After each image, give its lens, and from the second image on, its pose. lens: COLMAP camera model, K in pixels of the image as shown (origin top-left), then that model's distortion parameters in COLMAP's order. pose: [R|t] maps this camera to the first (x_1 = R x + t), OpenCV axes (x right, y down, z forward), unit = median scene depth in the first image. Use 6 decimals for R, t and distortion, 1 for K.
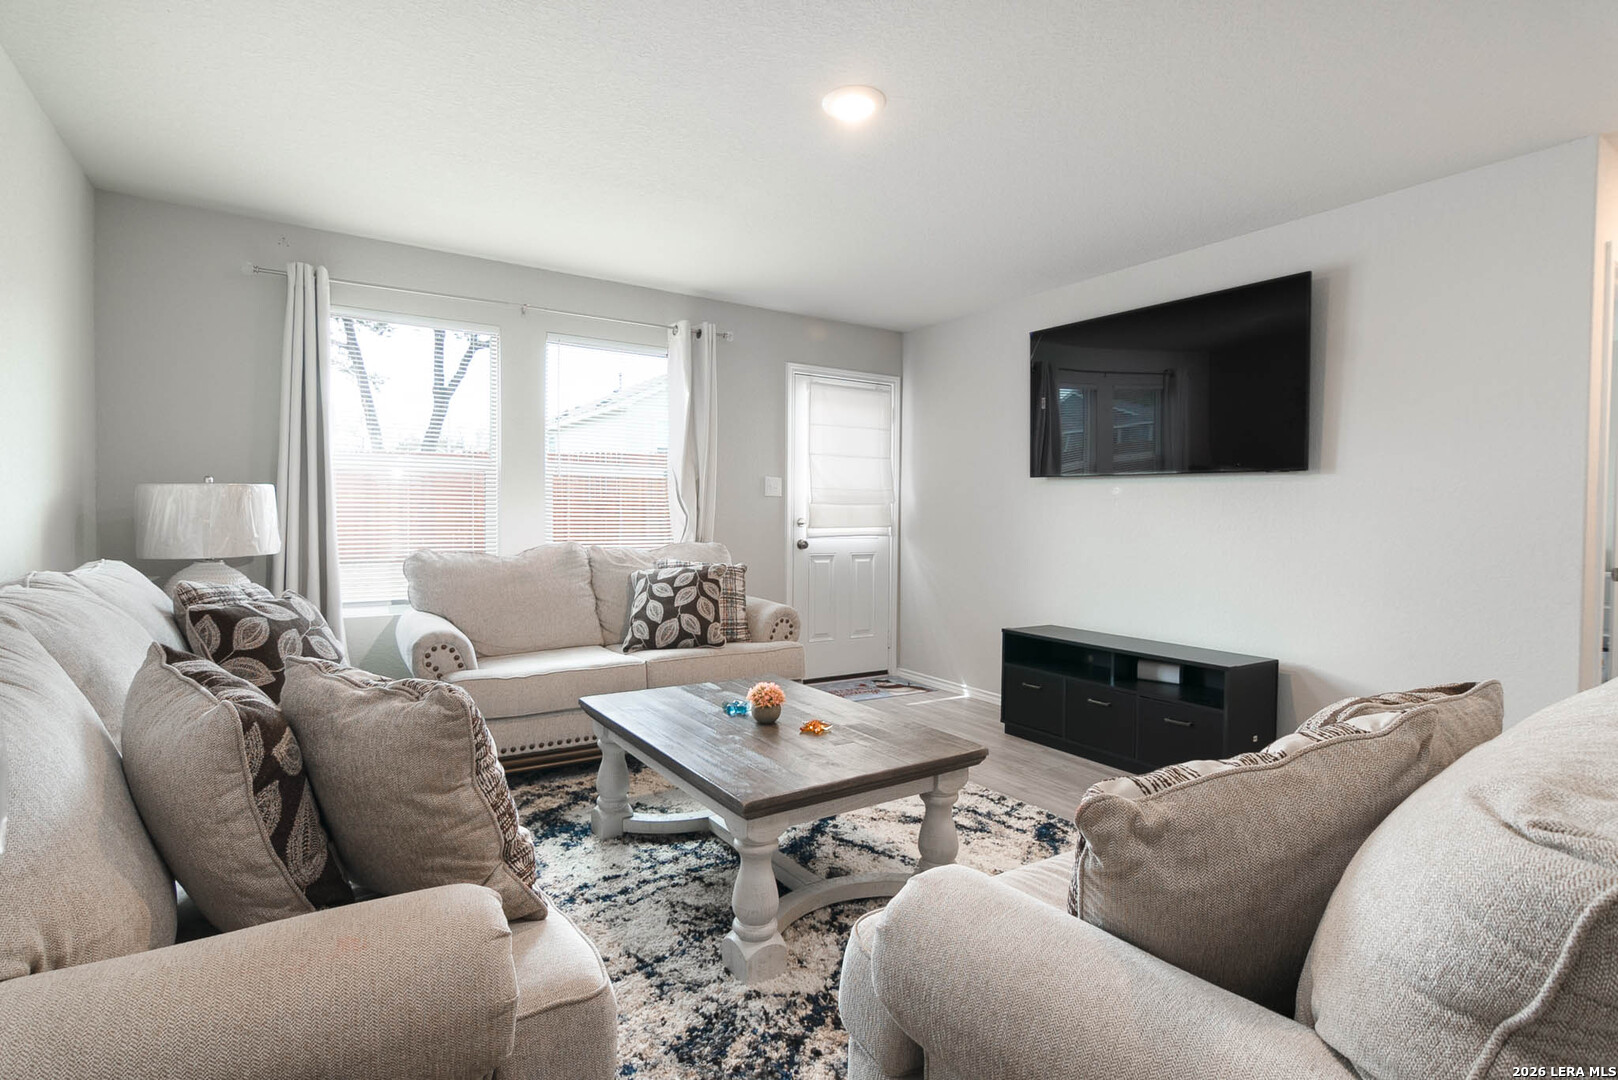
lens RADIAL K [[774.4, 0, 802.8], [0, 774.4, 526.5], [0, 0, 1]] dist [-0.005778, -0.000600]
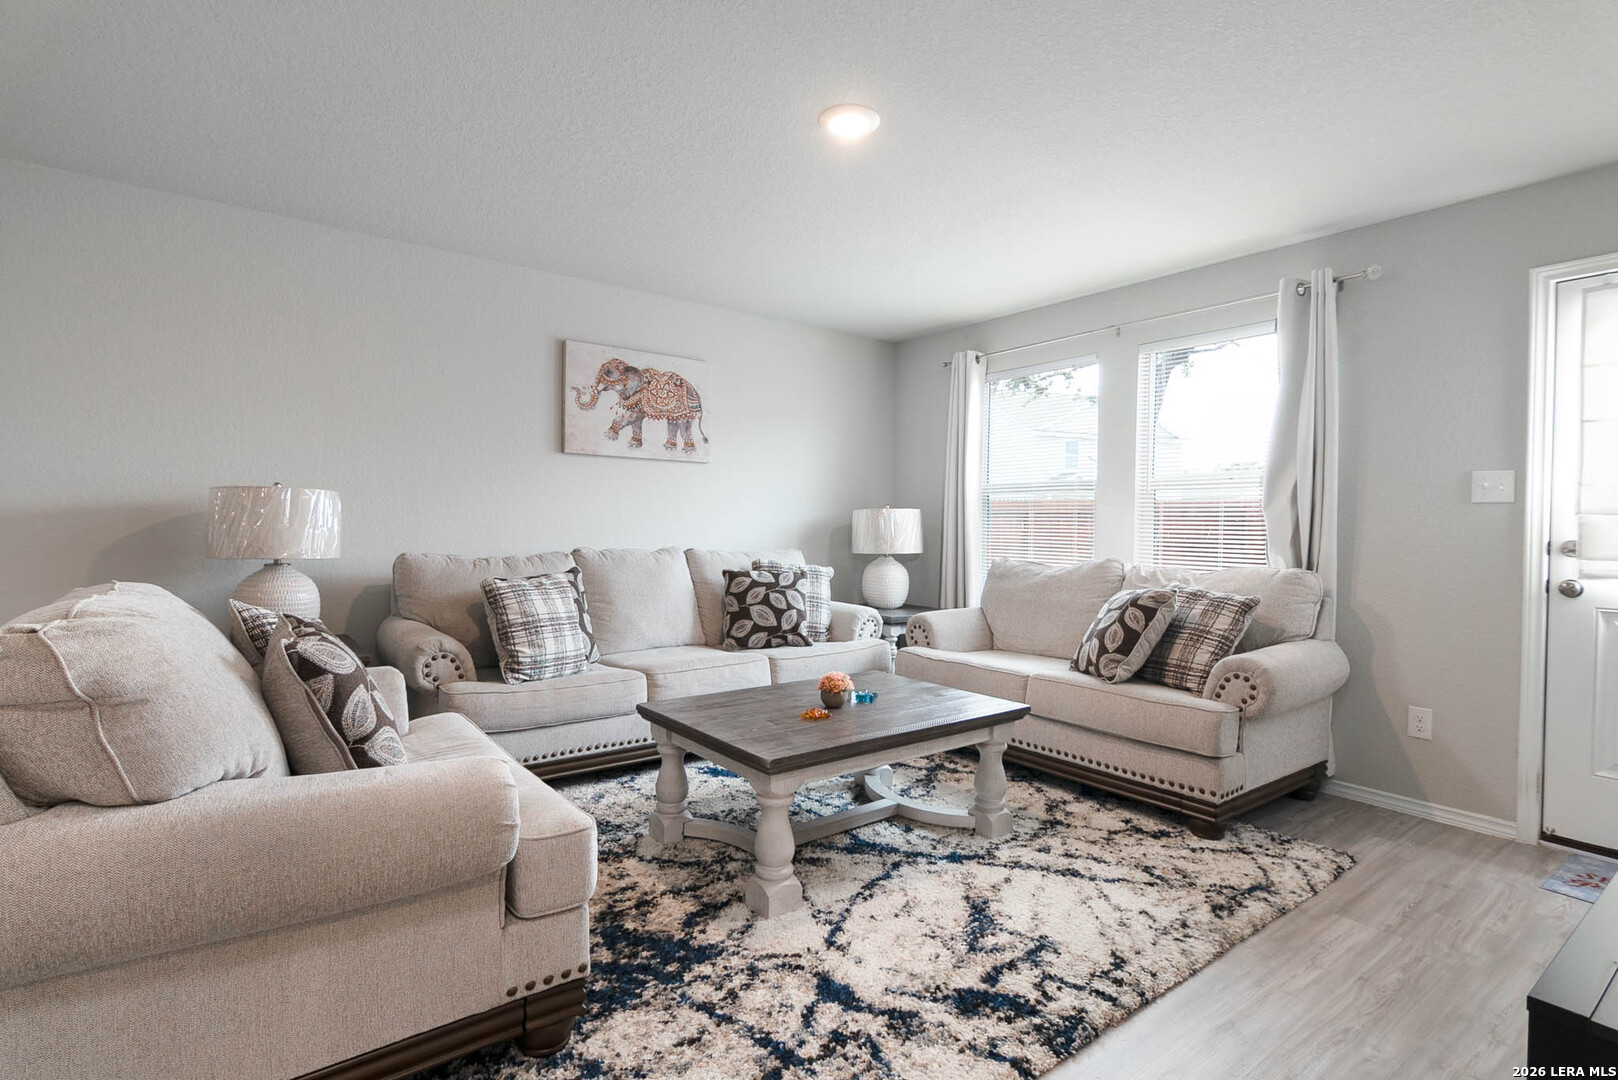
lens RADIAL K [[774.4, 0, 771.8], [0, 774.4, 522.9], [0, 0, 1]] dist [-0.005778, -0.000600]
pose [[0.053231, -0.010784, -0.998524, 0.823766], [-0.032491, 0.999394, -0.012526, 0.002906], [0.998054, 0.033109, 0.052848, 0.650724]]
